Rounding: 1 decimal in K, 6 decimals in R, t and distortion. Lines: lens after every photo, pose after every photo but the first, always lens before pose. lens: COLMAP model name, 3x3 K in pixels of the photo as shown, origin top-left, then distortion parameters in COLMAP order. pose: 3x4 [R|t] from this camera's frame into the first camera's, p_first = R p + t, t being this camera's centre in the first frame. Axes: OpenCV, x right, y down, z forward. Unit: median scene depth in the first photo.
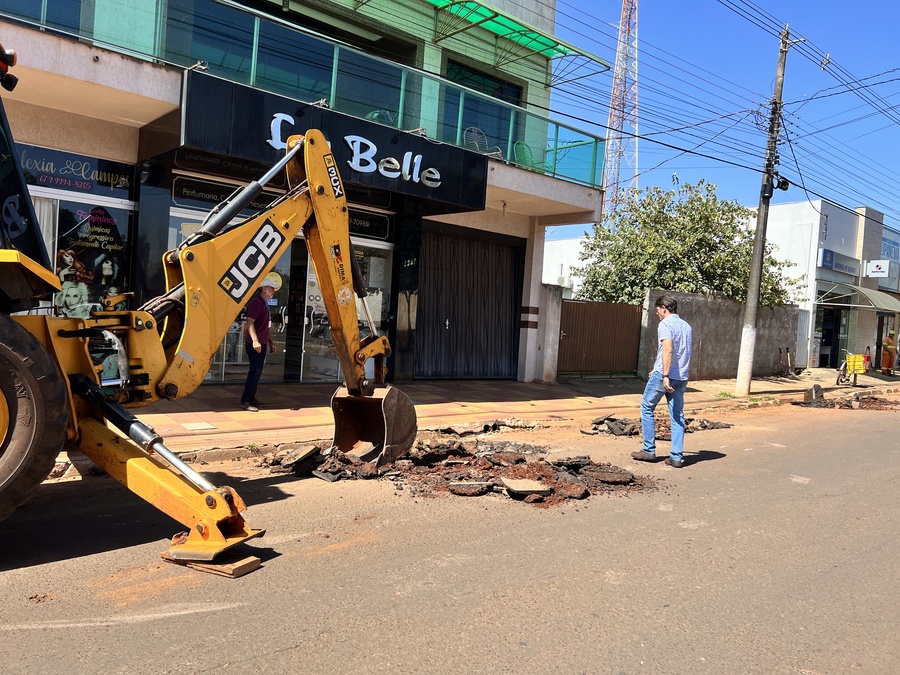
lens RADIAL K [[671.5, 0, 450.0], [0, 671.5, 337.5], [0, 0, 1]] dist [0.006415, 0.000360]
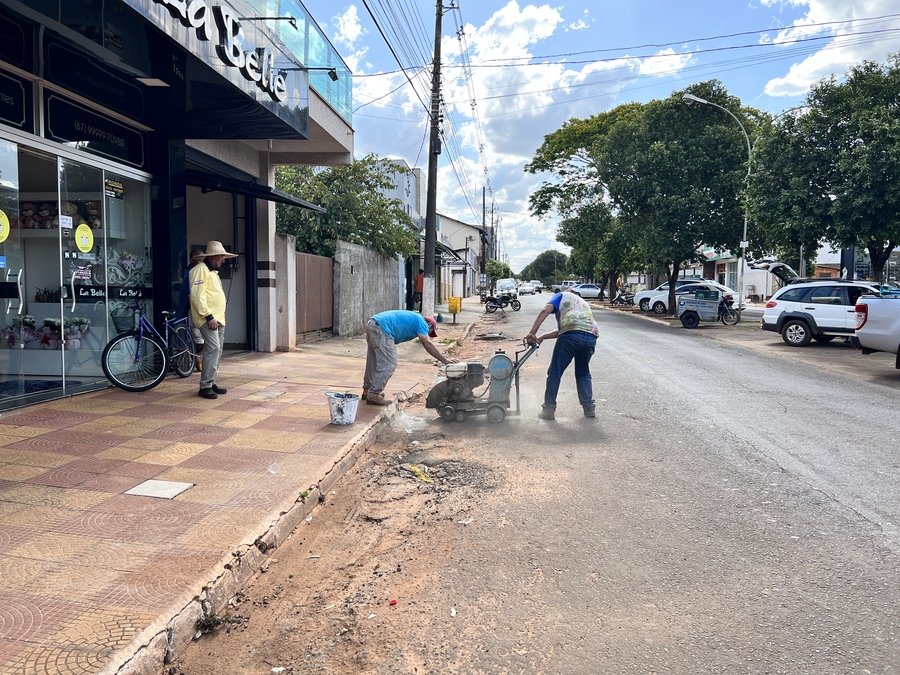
lens RADIAL K [[681.8, 0, 450.0], [0, 681.8, 337.5], [0, 0, 1]] dist [0.038678, -0.001075]
pose [[0.720392, -0.102912, 0.685889, -0.490513], [0.054224, 0.994260, 0.092228, -0.028508], [-0.691444, -0.029249, 0.721838, 0.355799]]
